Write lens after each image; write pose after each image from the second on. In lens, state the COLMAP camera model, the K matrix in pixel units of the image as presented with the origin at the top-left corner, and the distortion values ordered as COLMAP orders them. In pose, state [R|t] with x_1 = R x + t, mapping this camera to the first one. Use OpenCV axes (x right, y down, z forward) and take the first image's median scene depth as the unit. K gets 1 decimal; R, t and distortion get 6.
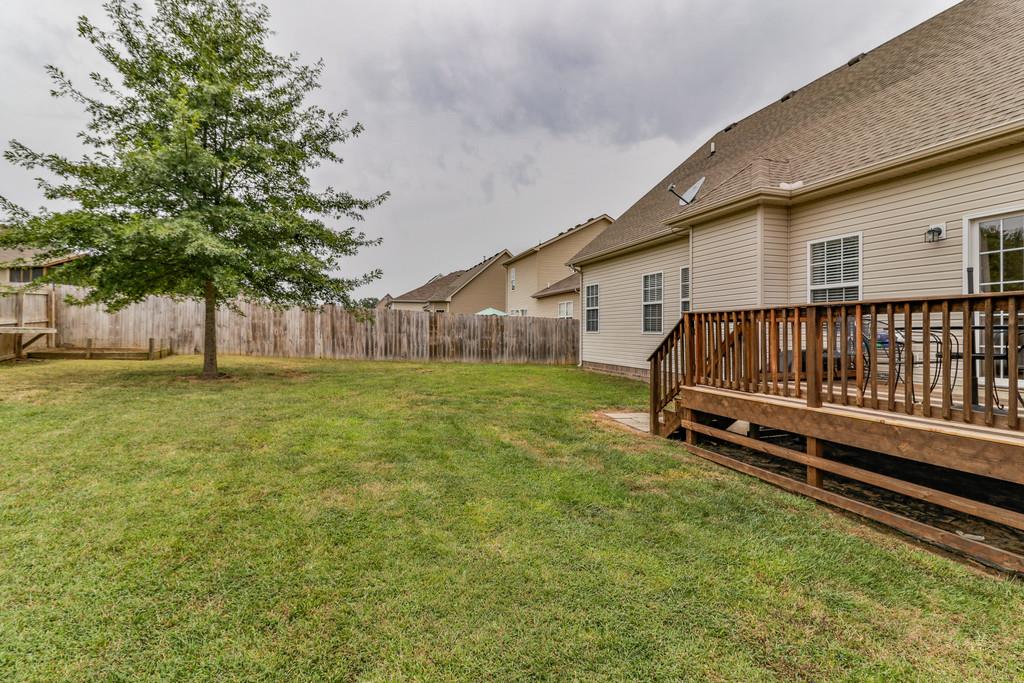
lens RADIAL K [[489.0, 0, 510.6], [0, 489.0, 331.3], [0, 0, 1]] dist [-0.002002, -0.001065]
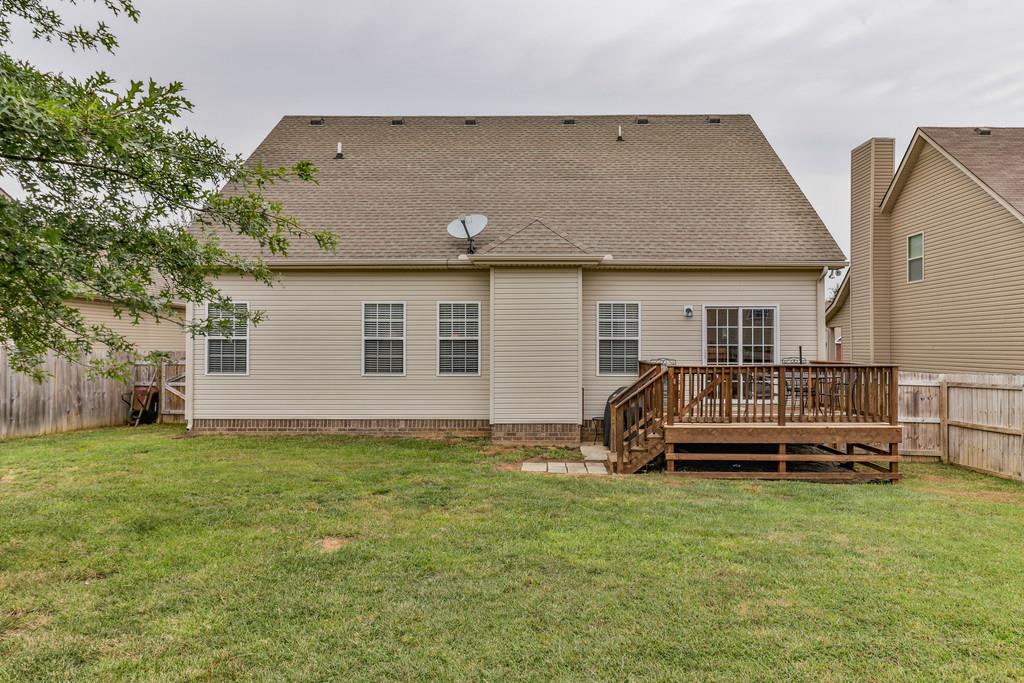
lens RADIAL K [[662.4, 0, 511.5], [0, 662.4, 343.4], [0, 0, 1]] dist [0.013509, -0.022713]
pose [[0.321790, -0.001446, 0.946810, -1.040783], [0.001381, 0.999998, 0.001058, -0.074865], [-0.946810, 0.000967, 0.321791, 0.644103]]
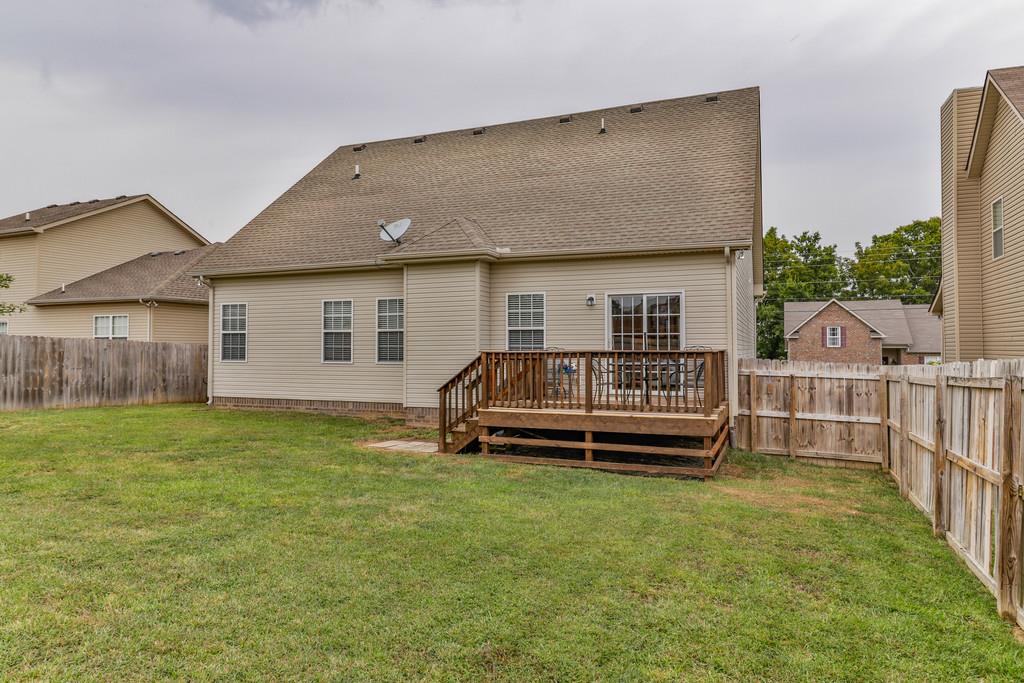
lens RADIAL K [[652.2, 0, 506.7], [0, 652.2, 332.2], [0, 0, 1]] dist [0.005864, -0.002932]
pose [[0.647810, 0.011945, 0.761709, -0.697954], [0.004725, 0.999795, -0.019696, -0.042926], [-0.761788, 0.016358, 0.647620, -0.124104]]
